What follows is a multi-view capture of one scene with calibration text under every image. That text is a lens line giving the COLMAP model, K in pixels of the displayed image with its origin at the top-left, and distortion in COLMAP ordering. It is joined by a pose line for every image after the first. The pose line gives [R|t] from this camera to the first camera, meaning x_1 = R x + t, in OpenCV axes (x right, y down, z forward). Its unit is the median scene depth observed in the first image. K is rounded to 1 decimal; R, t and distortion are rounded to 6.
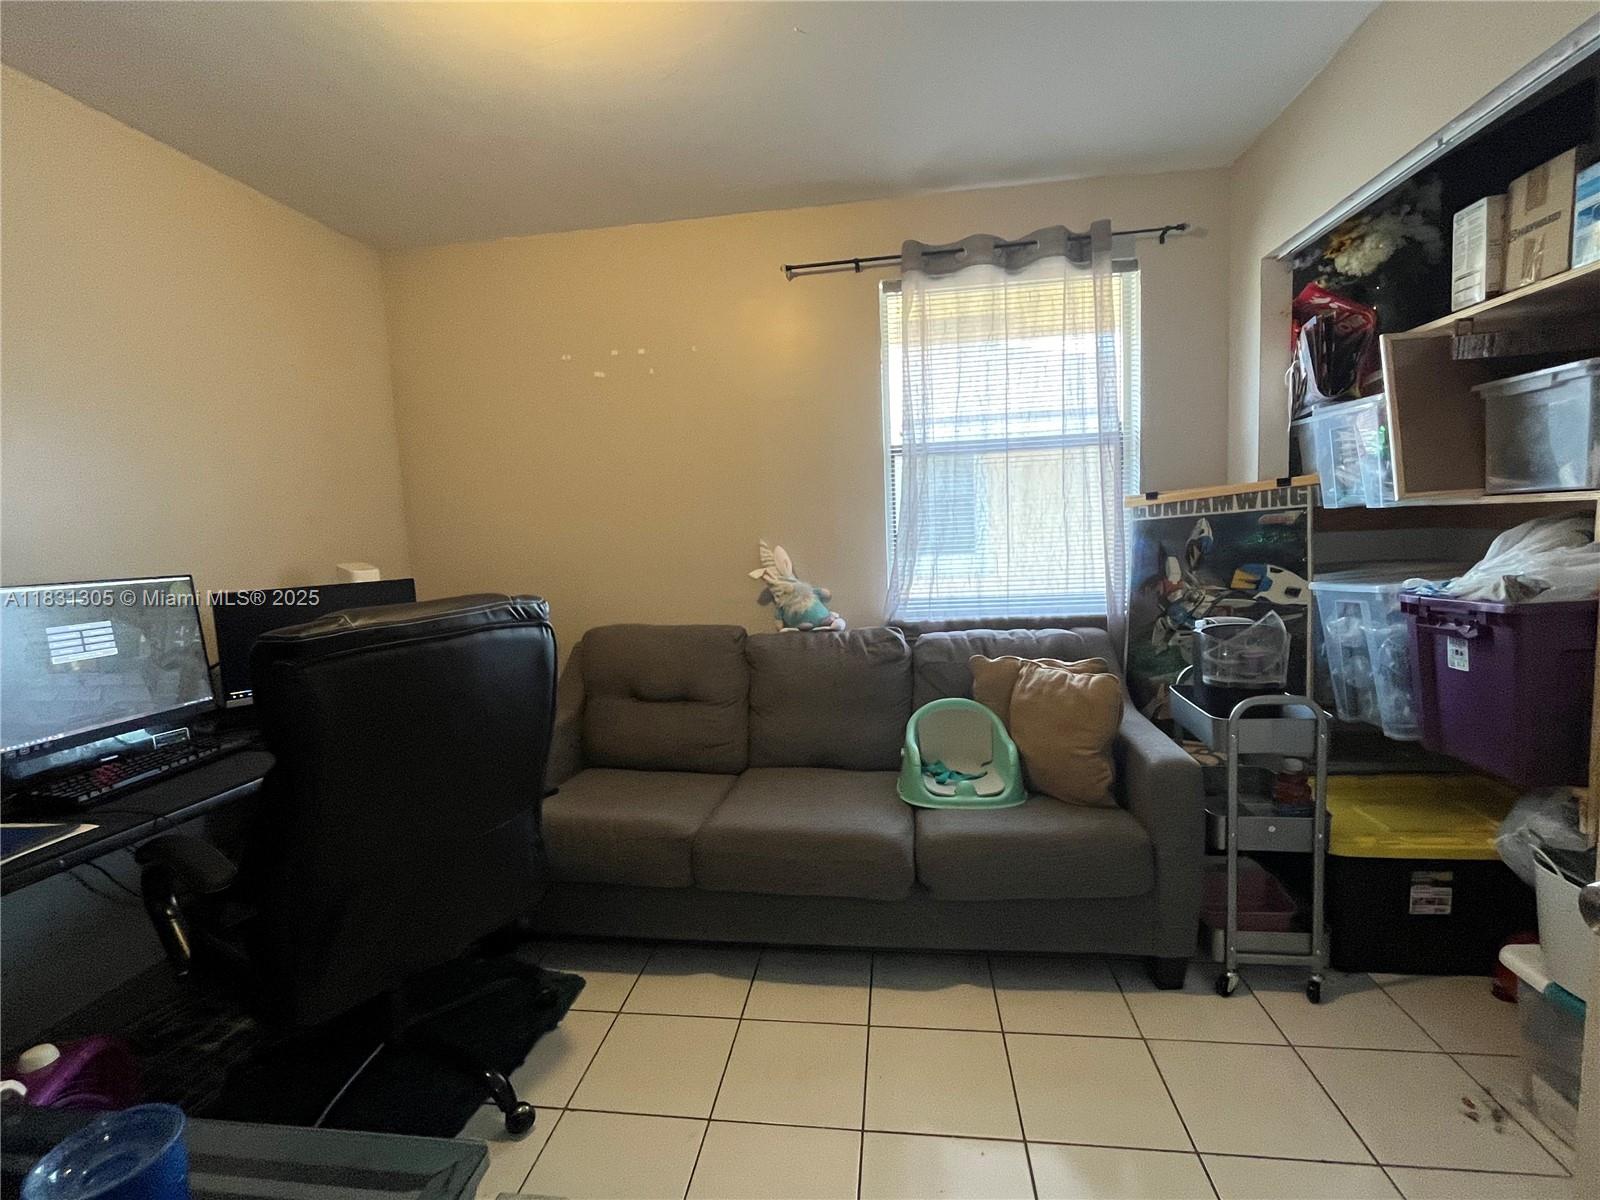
lens RADIAL K [[747.6, 0, 796.3], [0, 747.6, 599.1], [0, 0, 1]] dist [0.000661, 0.001521]
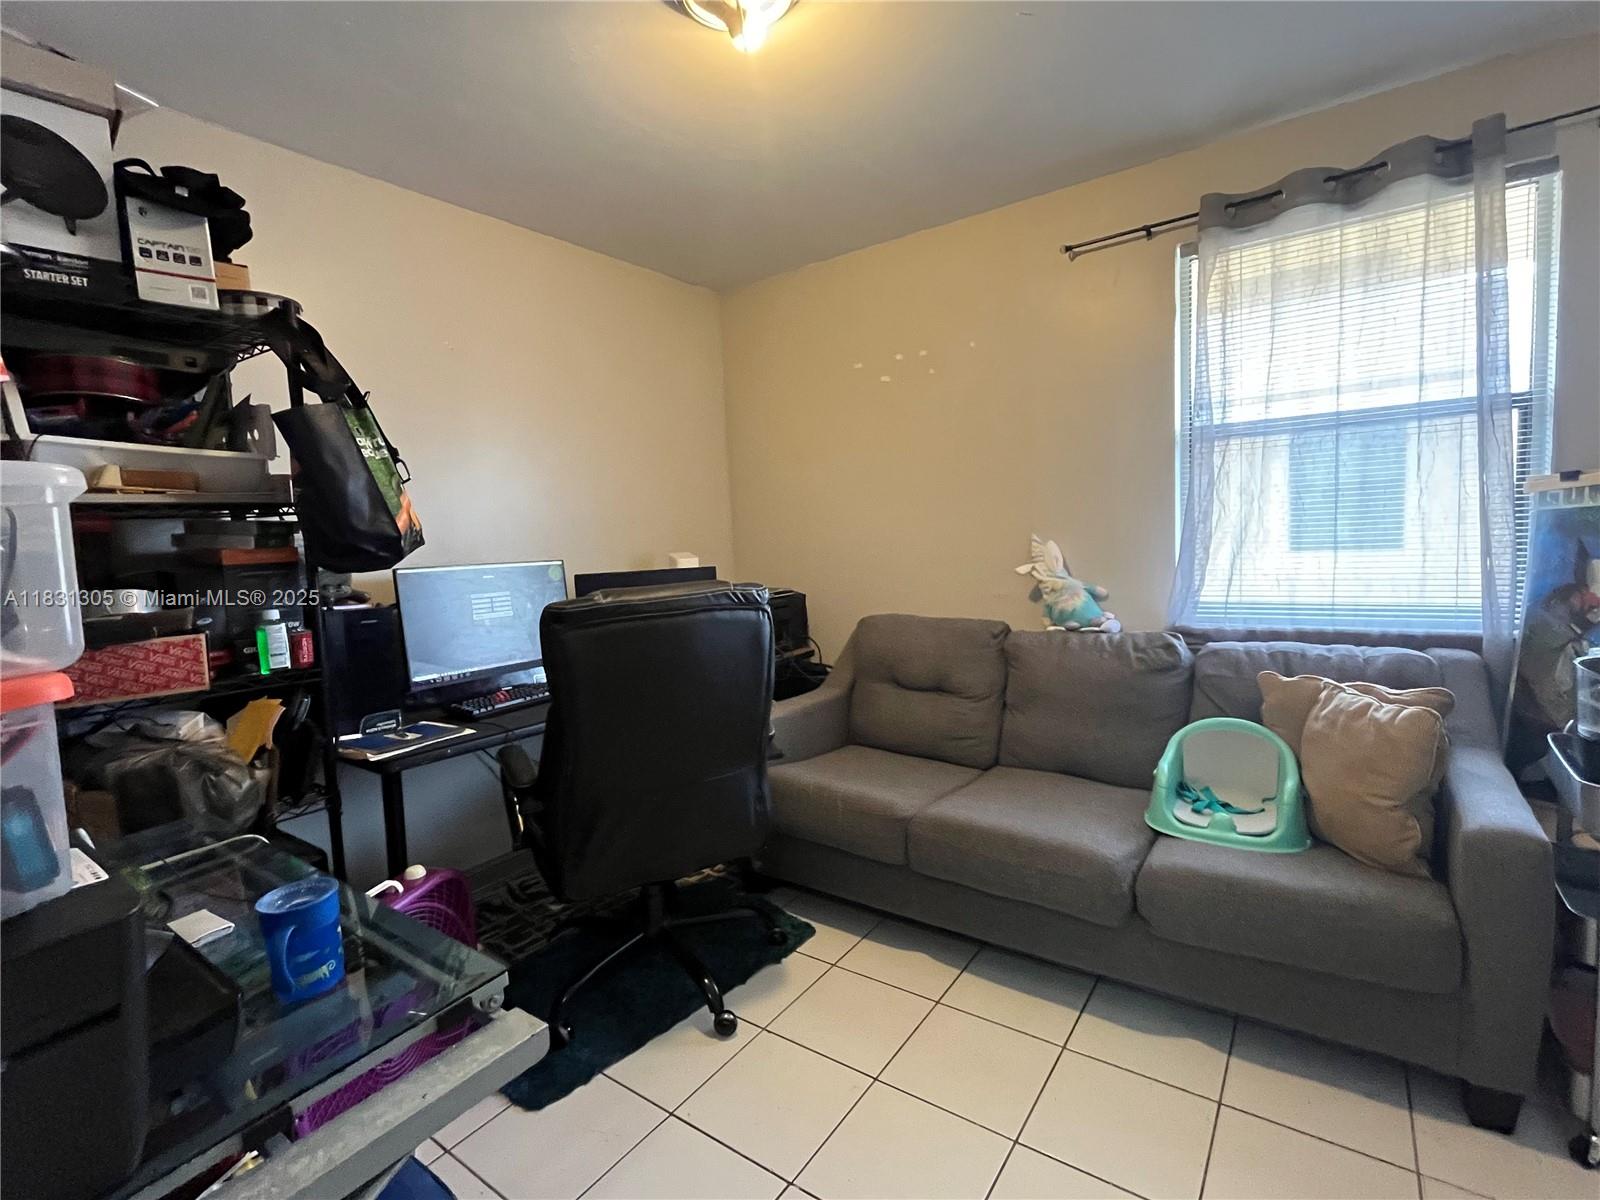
lens RADIAL K [[747.6, 0, 802.7], [0, 747.6, 597.1], [0, 0, 1]] dist [0.000661, 0.001521]
pose [[0.887036, 0.041632, -0.459820, 0.162800], [-0.037867, 0.999131, 0.017413, -0.004302], [0.460145, 0.001966, 0.887841, 0.001202]]
